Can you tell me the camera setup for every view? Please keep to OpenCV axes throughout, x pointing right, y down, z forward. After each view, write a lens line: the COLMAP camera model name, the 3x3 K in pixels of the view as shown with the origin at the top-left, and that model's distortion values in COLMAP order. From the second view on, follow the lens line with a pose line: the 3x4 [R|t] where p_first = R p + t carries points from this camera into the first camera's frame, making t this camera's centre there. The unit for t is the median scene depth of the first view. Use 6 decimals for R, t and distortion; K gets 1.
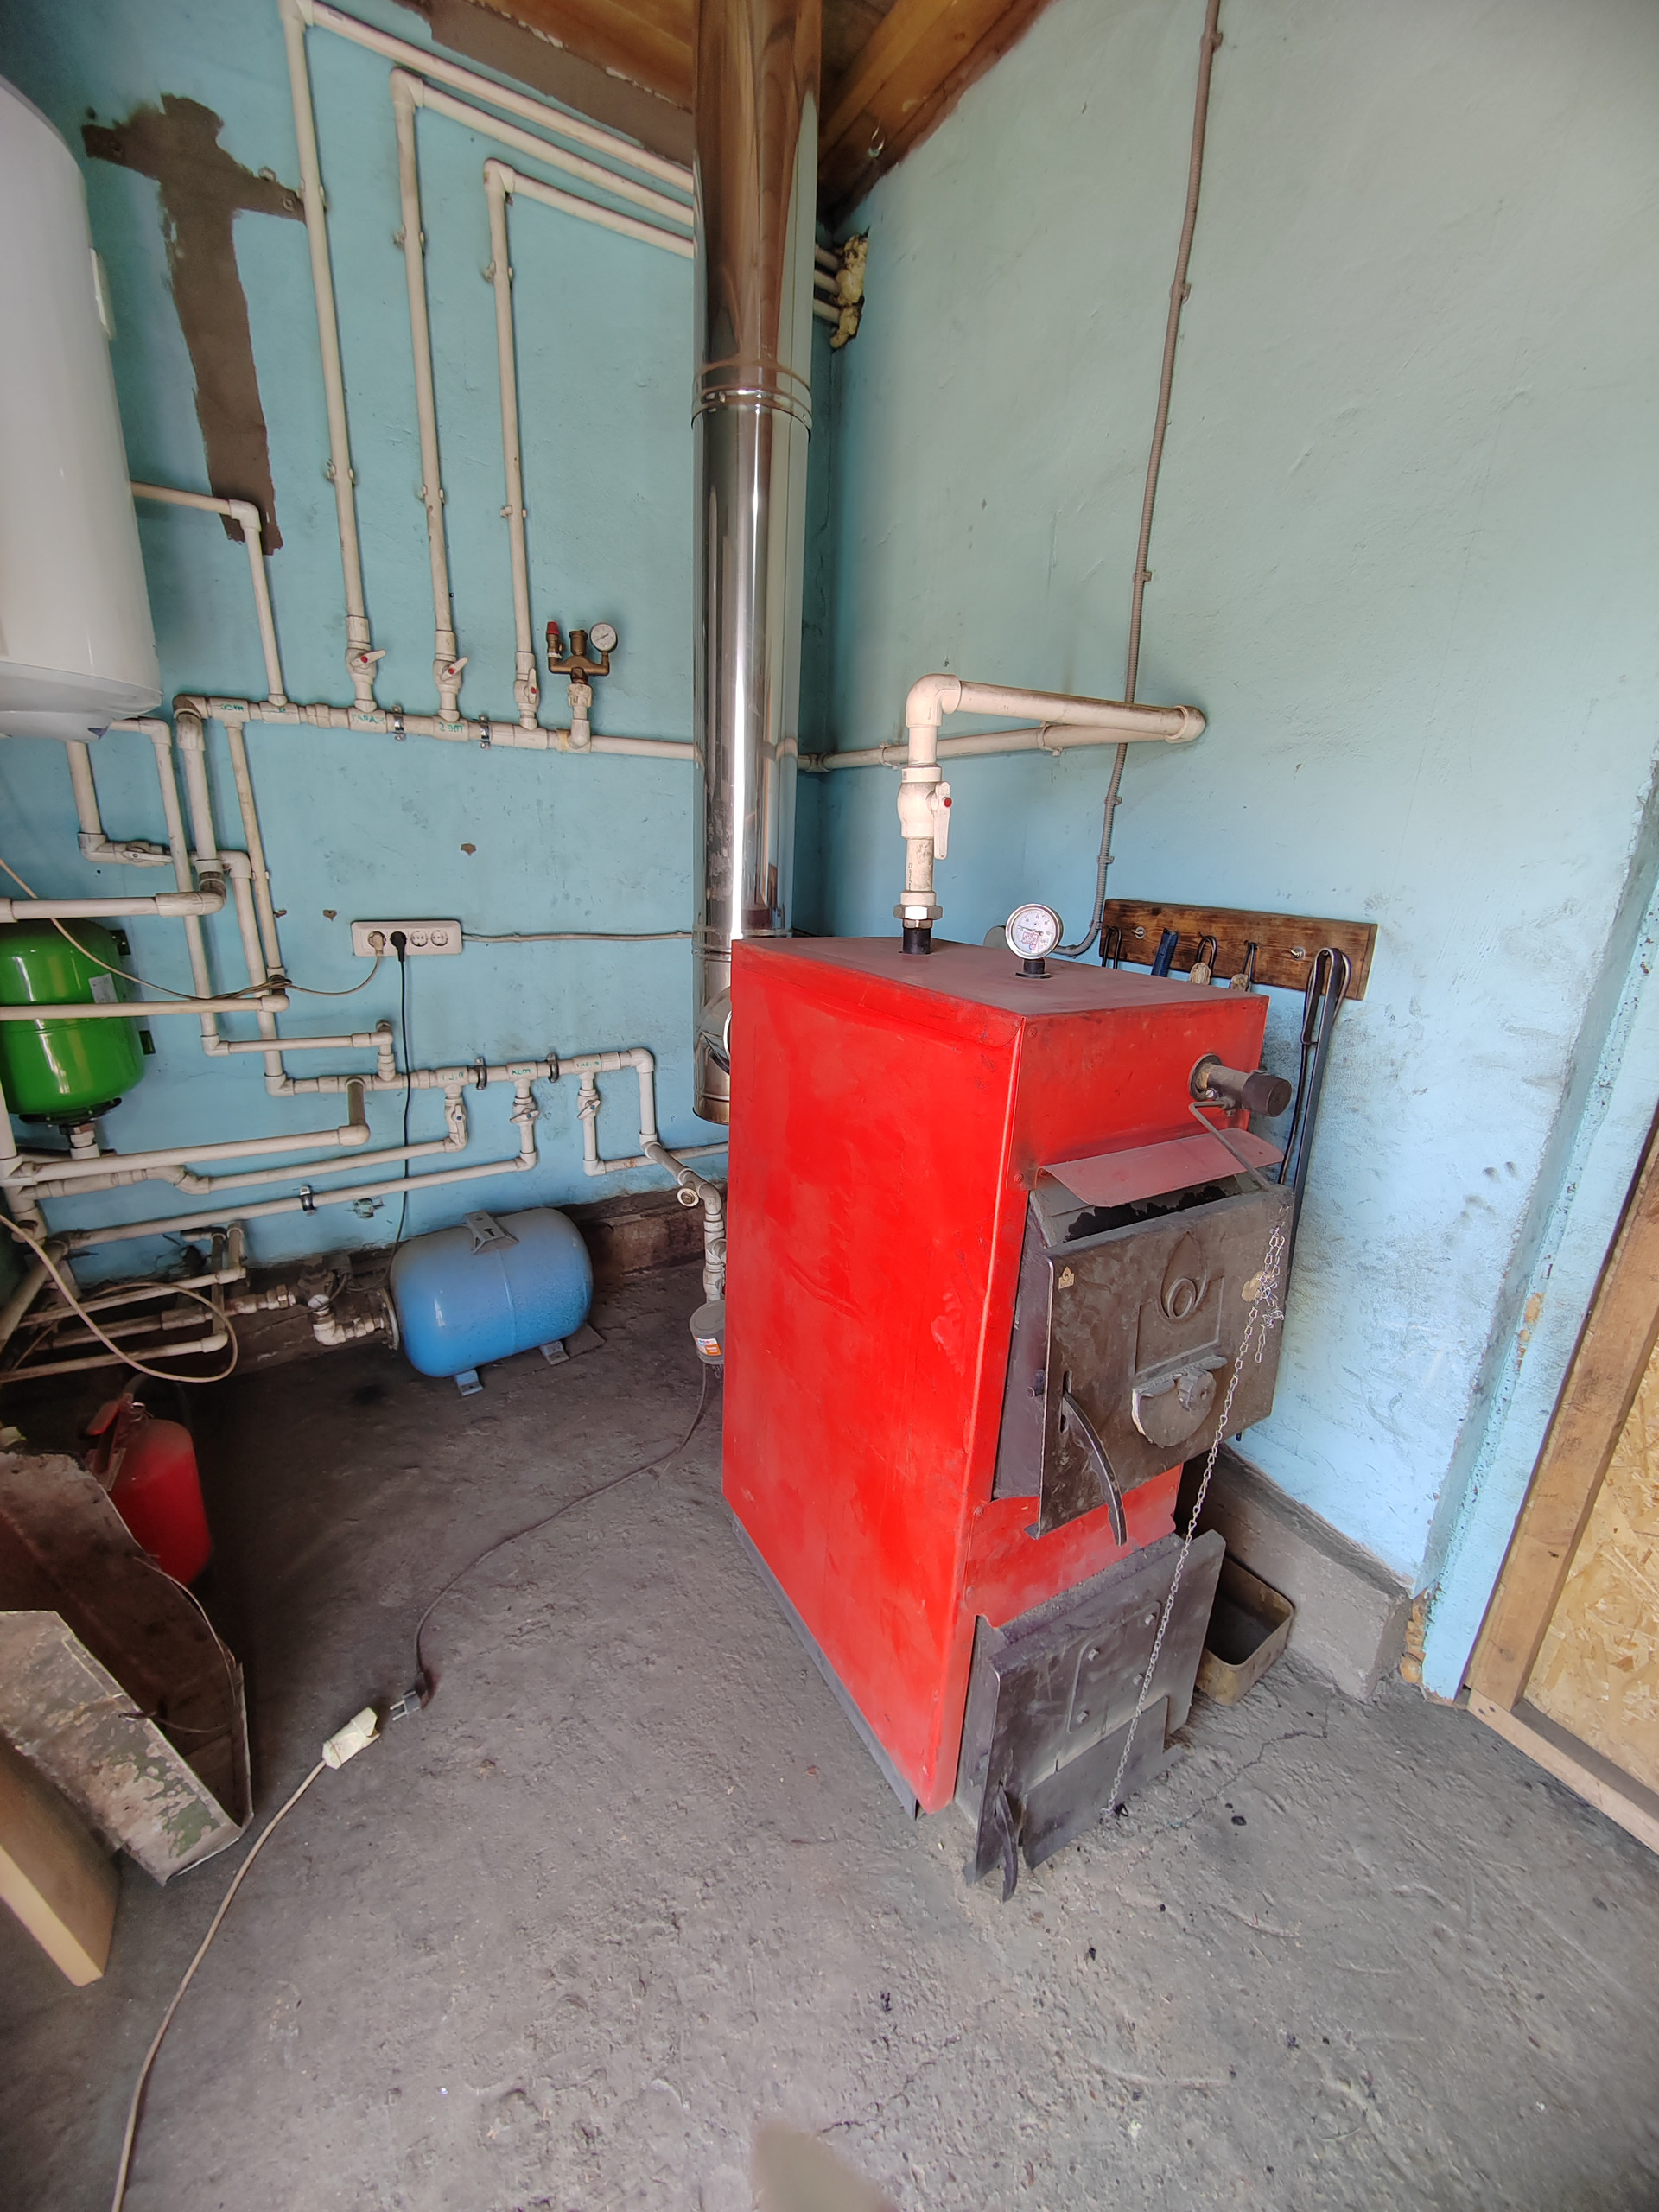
lens RADIAL K [[877.7, 0, 840.6], [0, 877.7, 1106.4], [0, 0, 1]] dist [-0.000286, 0.000608]
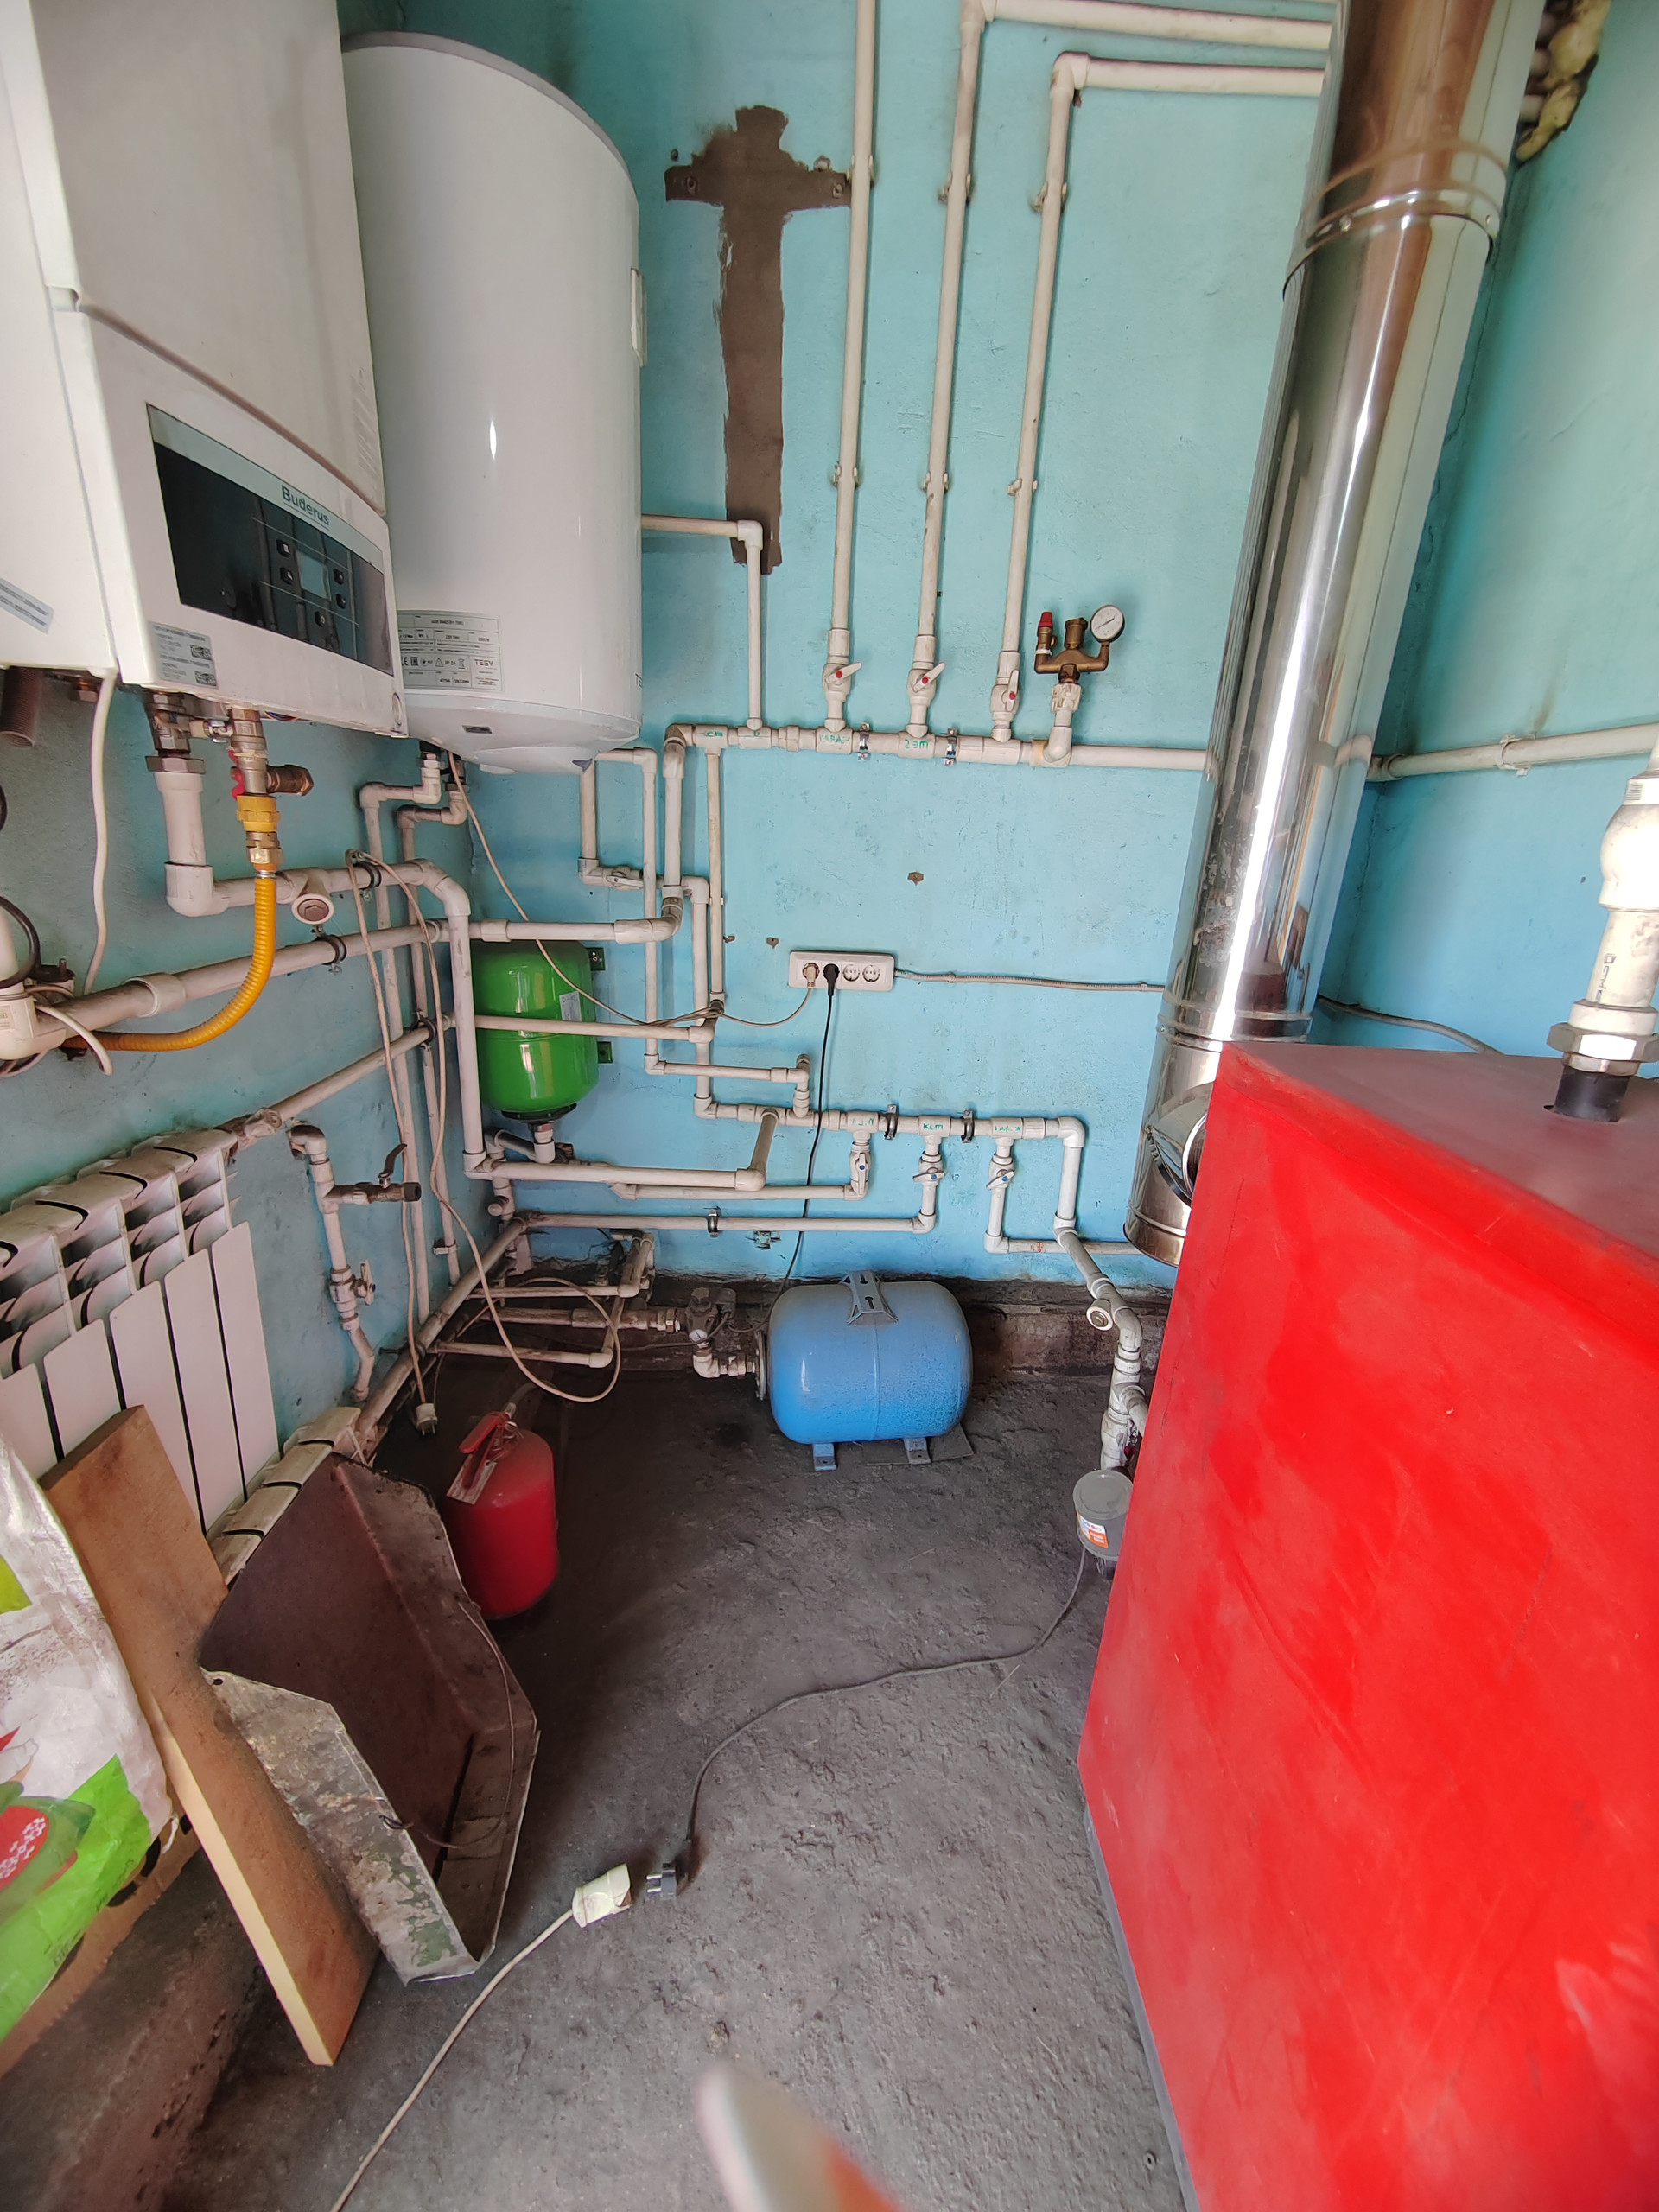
lens RADIAL K [[877.7, 0, 823.6], [0, 877.7, 1105.6], [0, 0, 1]] dist [-0.000286, 0.000608]
pose [[0.863697, 0.150431, -0.481039, -0.045565], [-0.155842, 0.987358, 0.028955, -0.089918], [0.479313, 0.049958, 0.876221, 0.216347]]
